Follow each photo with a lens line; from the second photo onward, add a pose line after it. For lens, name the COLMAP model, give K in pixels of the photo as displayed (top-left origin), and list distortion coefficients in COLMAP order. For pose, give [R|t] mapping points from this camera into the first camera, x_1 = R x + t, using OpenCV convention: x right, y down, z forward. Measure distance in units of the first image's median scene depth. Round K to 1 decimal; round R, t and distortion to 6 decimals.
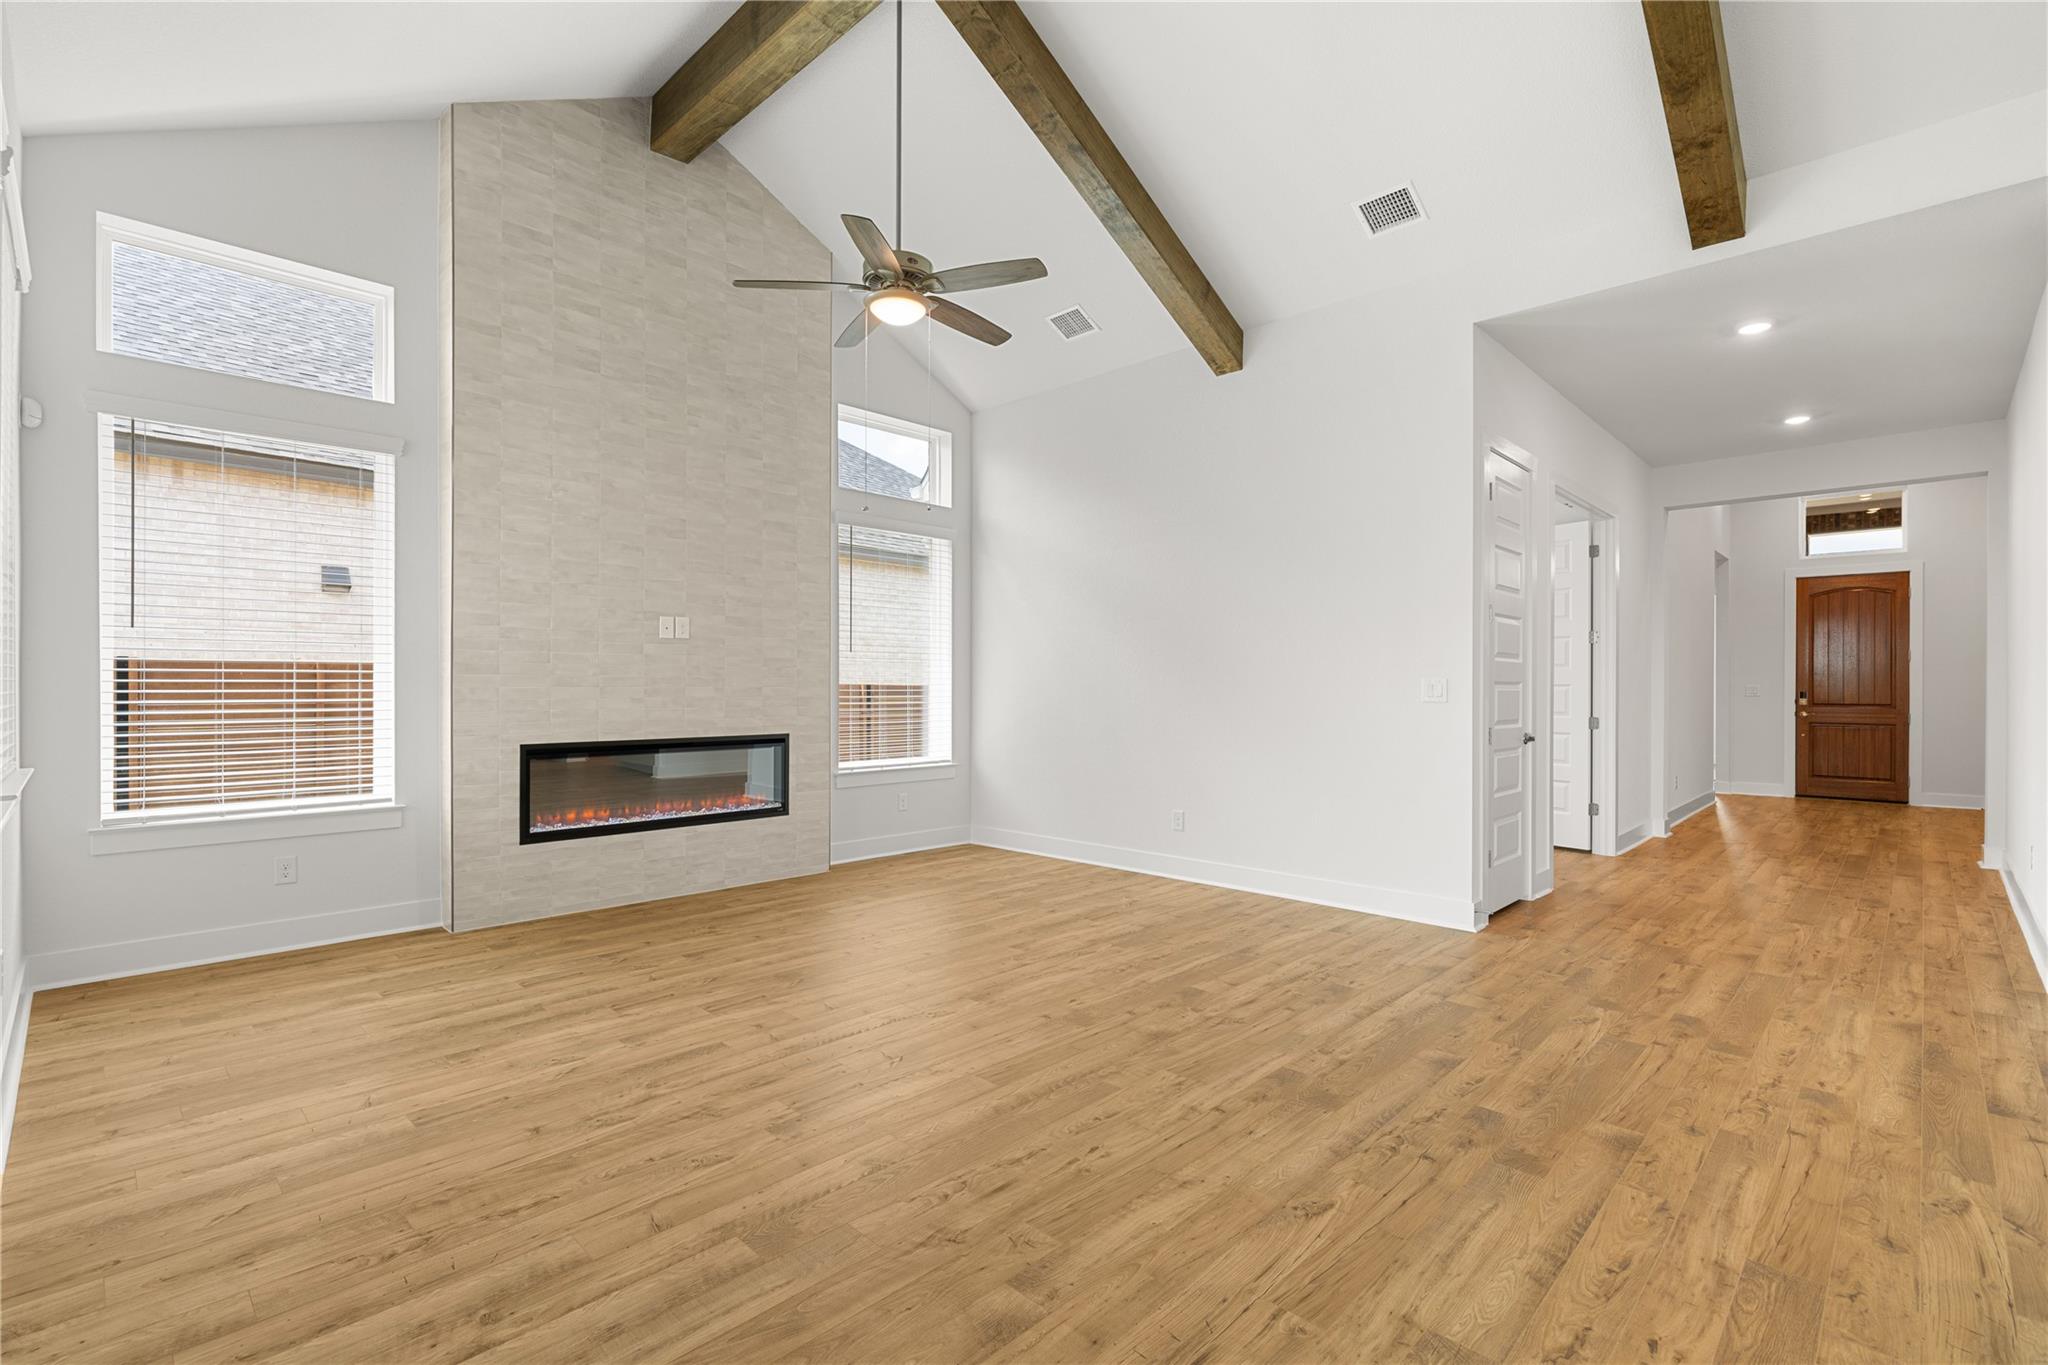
lens RADIAL K [[930.9, 0, 1025.4], [0, 930.9, 682.8], [0, 0, 1]] dist [-0.007355, 0.003806]
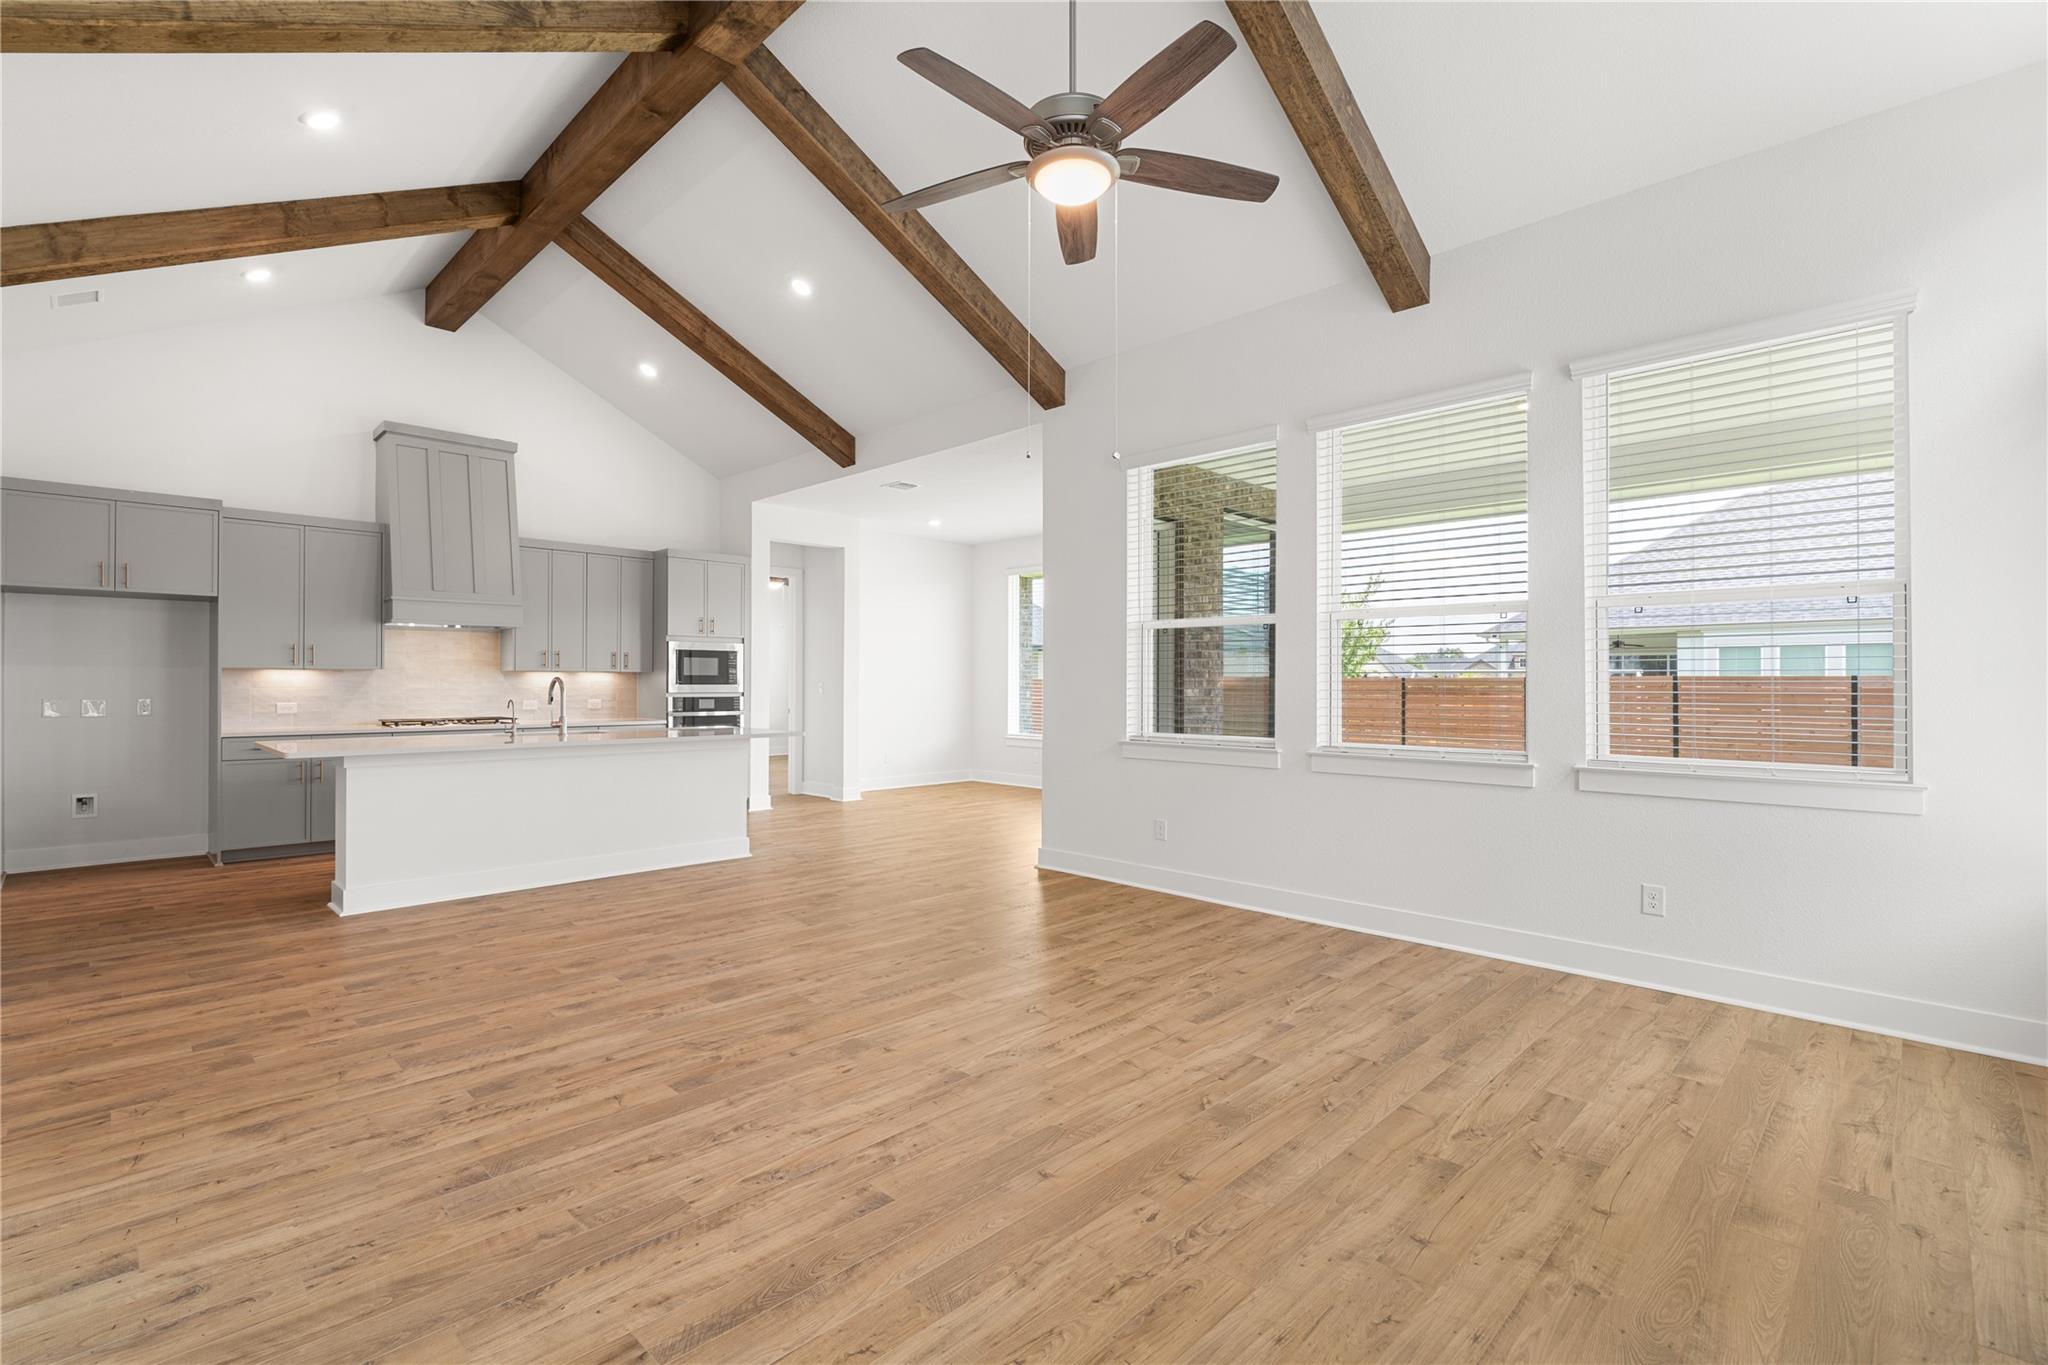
lens RADIAL K [[930.9, 0, 1024.1], [0, 930.9, 687.8], [0, 0, 1]] dist [-0.007355, 0.003806]
pose [[-0.999969, -0.005720, 0.005477, -0.104905], [-0.005708, 0.999981, 0.002203, -0.007162], [-0.005490, 0.002172, -0.999983, 1.726004]]
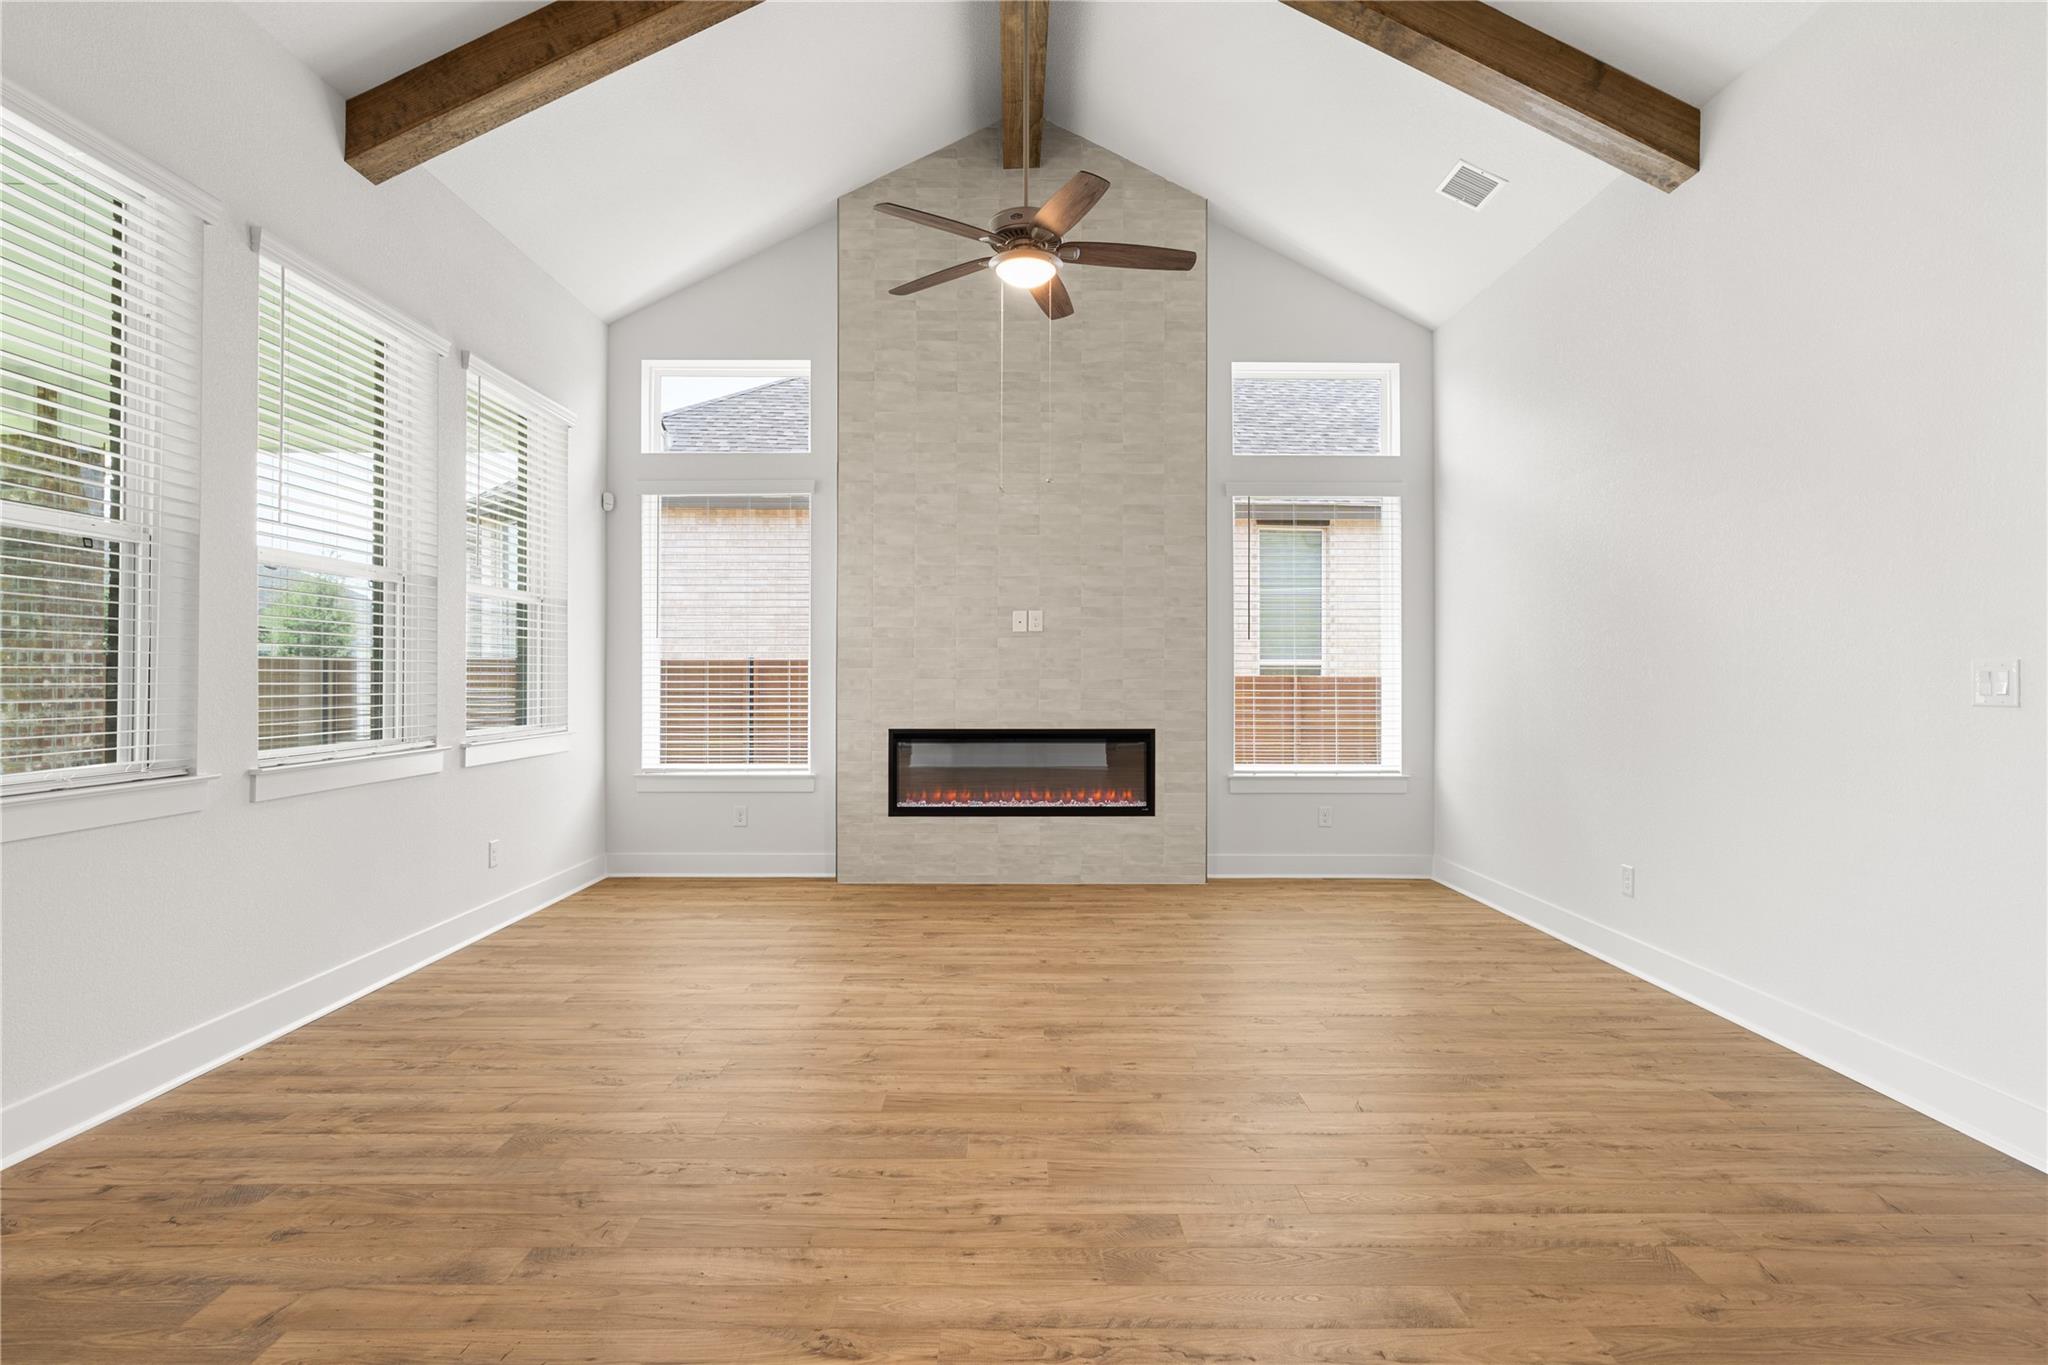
lens RADIAL K [[1011.6, 0, 1017.6], [0, 1011.6, 665.8], [0, 0, 1]] dist [-0.004676, 0.002459]
pose [[0.701201, -0.010811, -0.712882, 0.575630], [0.002485, 0.999916, -0.012720, 0.005732], [0.712959, 0.007148, 0.701169, 0.291018]]
